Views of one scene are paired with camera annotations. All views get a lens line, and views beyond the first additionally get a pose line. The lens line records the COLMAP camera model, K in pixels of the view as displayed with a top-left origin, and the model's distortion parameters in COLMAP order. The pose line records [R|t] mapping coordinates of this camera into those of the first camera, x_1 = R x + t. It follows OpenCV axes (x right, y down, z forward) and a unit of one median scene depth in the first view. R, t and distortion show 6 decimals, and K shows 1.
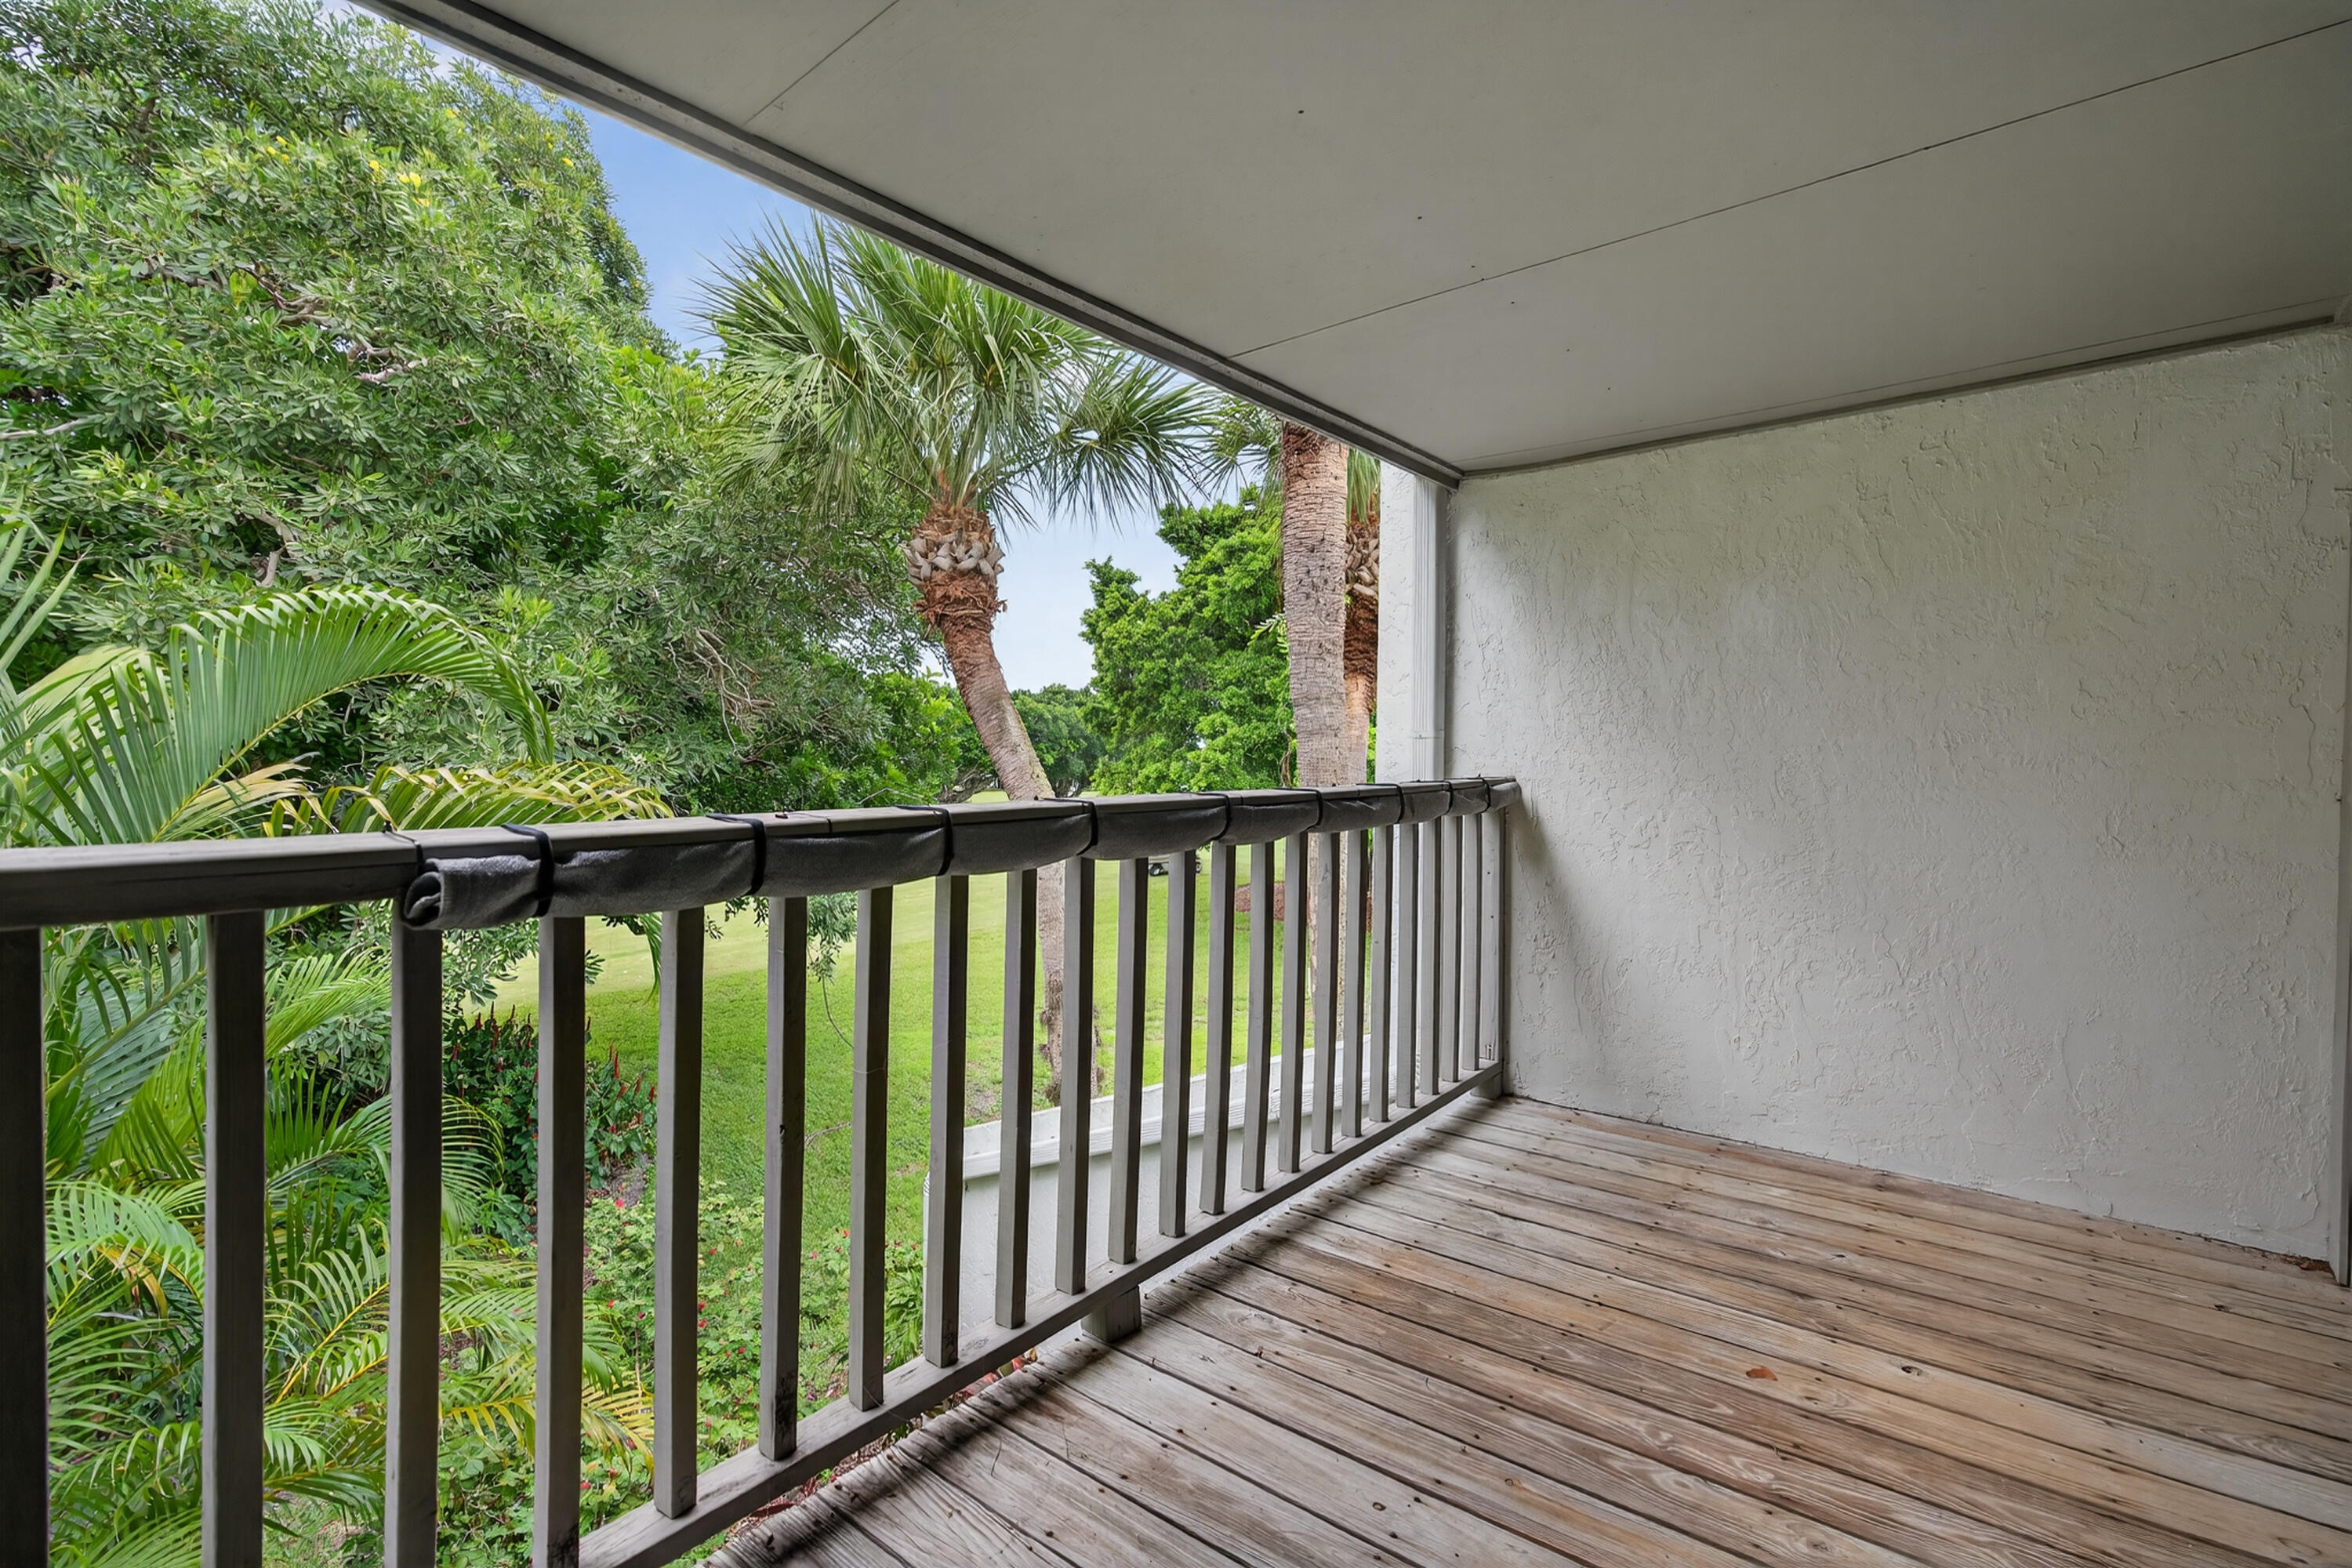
lens RADIAL K [[1086.5, 0, 1221.5], [0, 1086.5, 803.6], [0, 0, 1]] dist [0.003083, -0.008224]
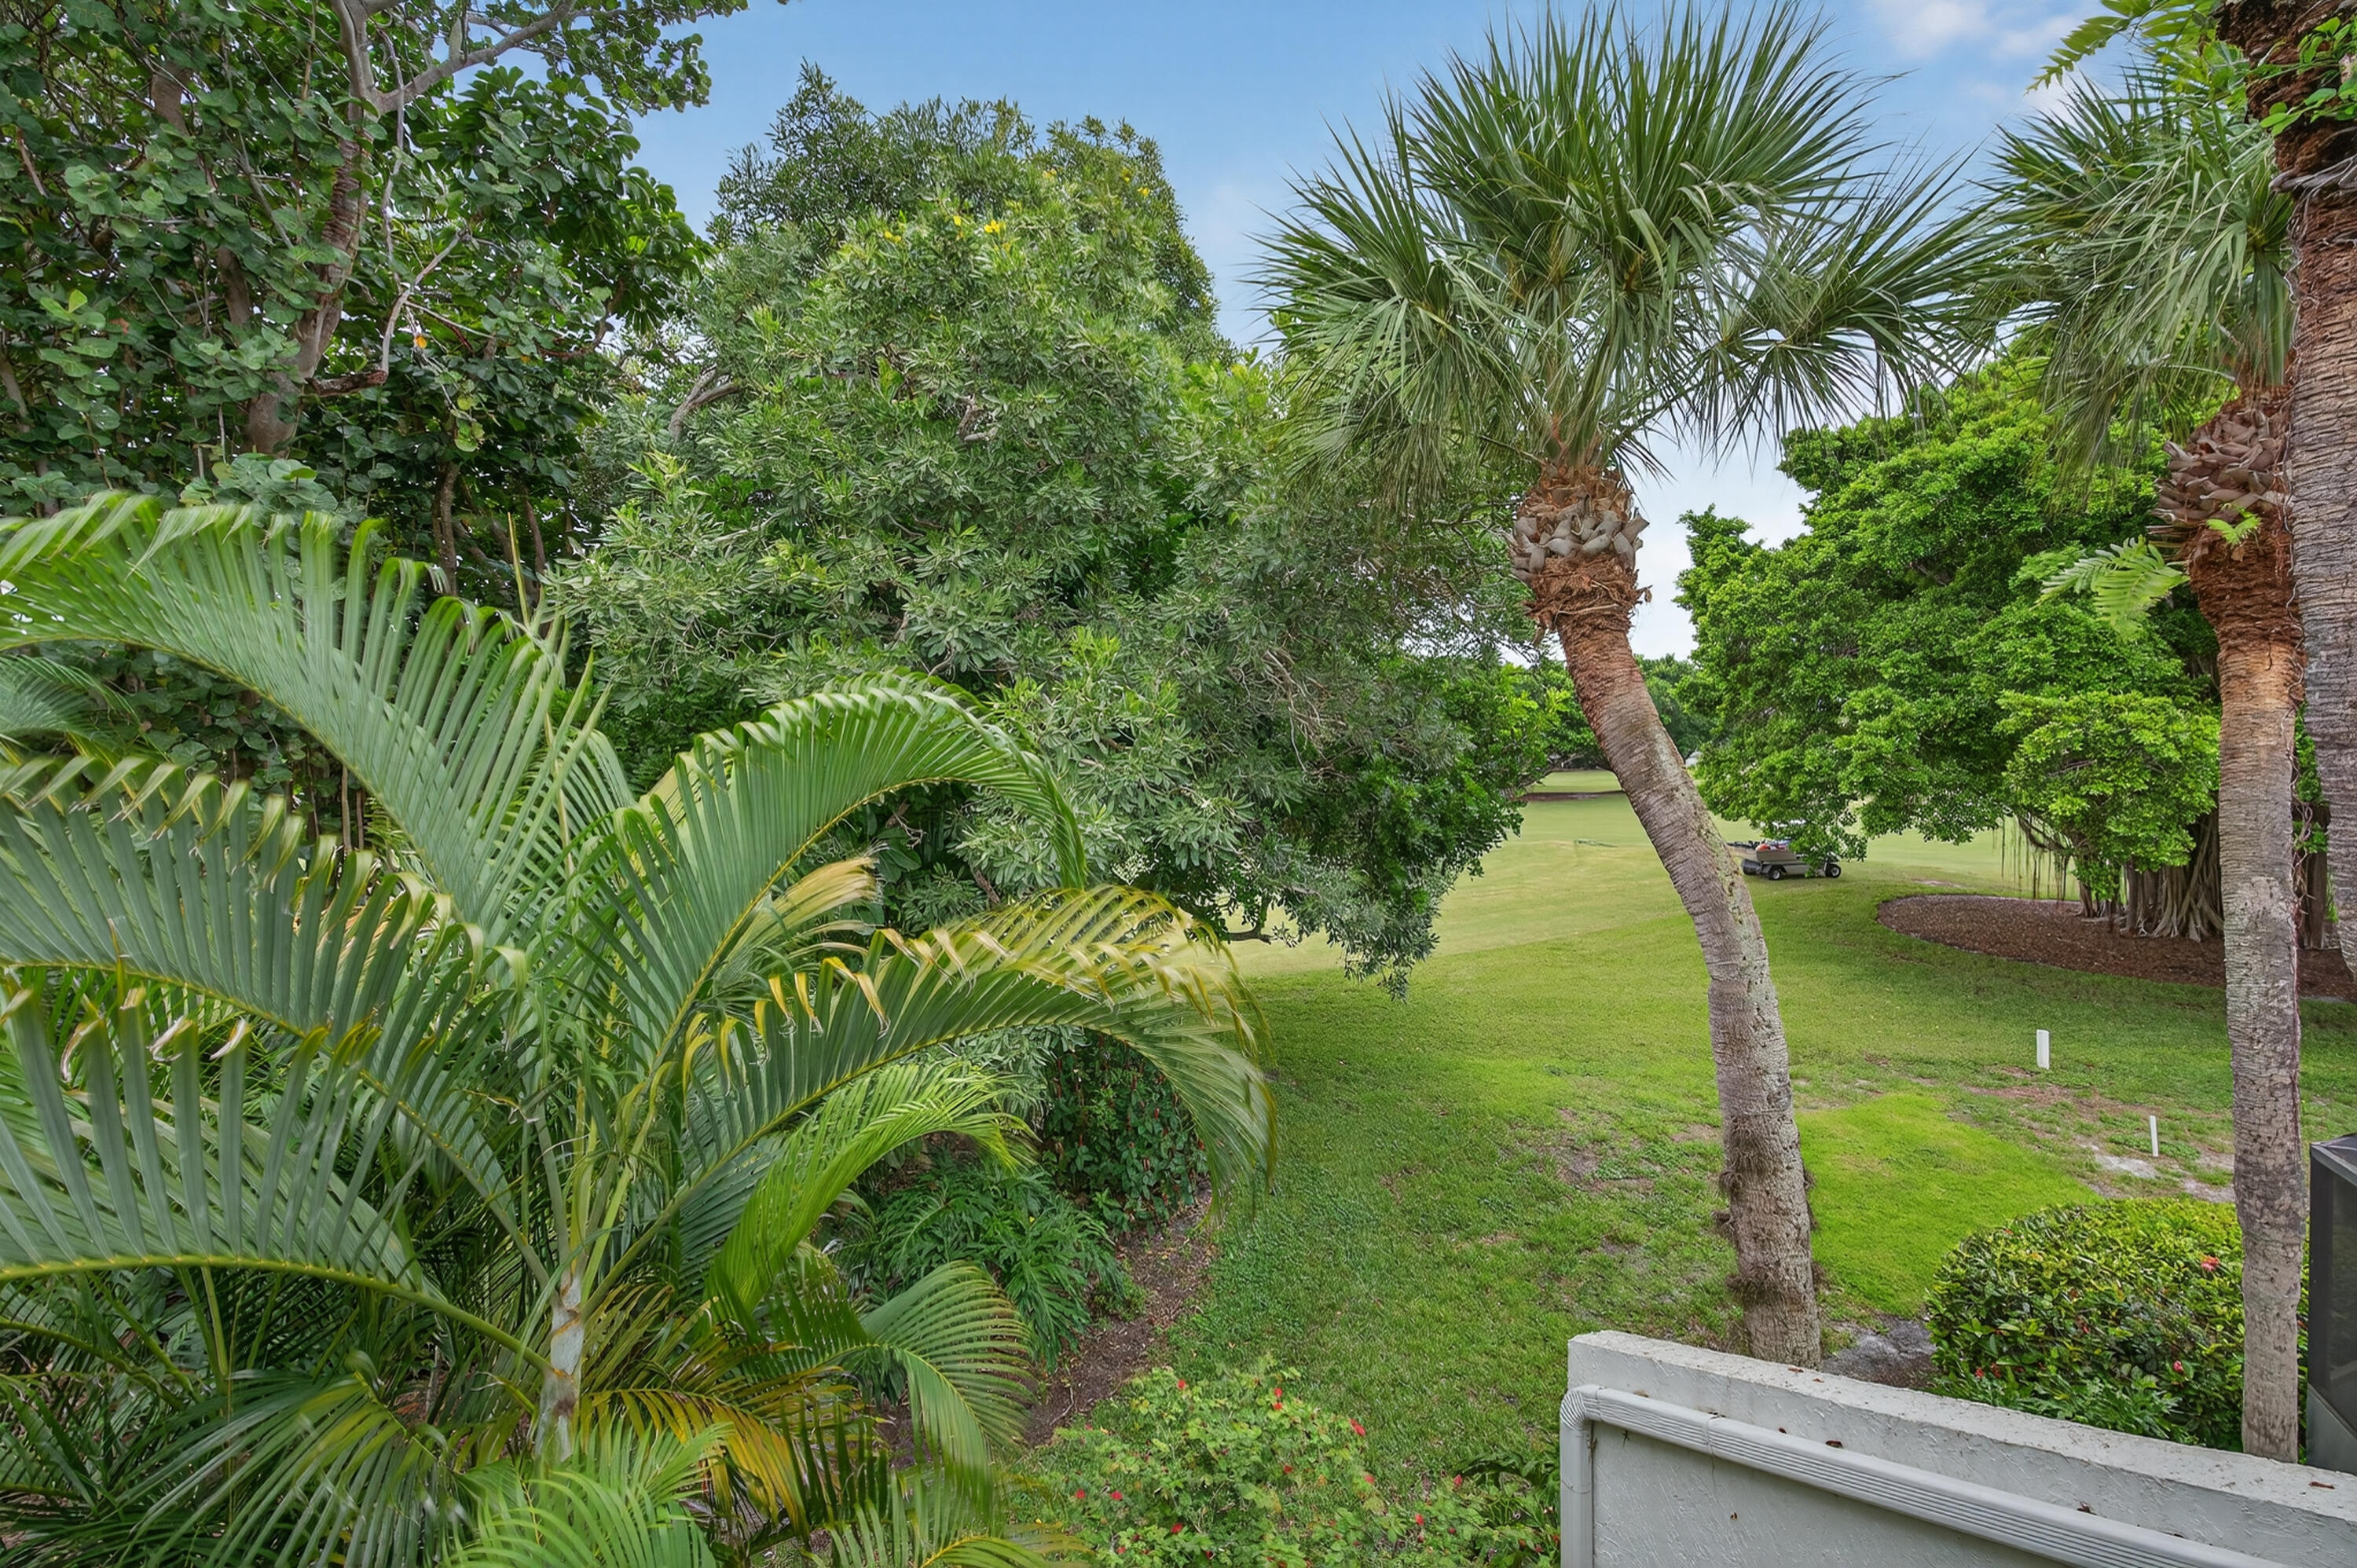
lens RADIAL K [[1068.3, 0, 1174.1], [0, 1068.3, 741.5], [0, 0, 1]] dist [-0.002281, -0.000253]
pose [[0.856841, -0.029205, -0.514754, -0.099671], [0.014410, 0.999361, -0.032714, -0.061031], [0.515380, 0.020613, 0.856714, 0.217450]]
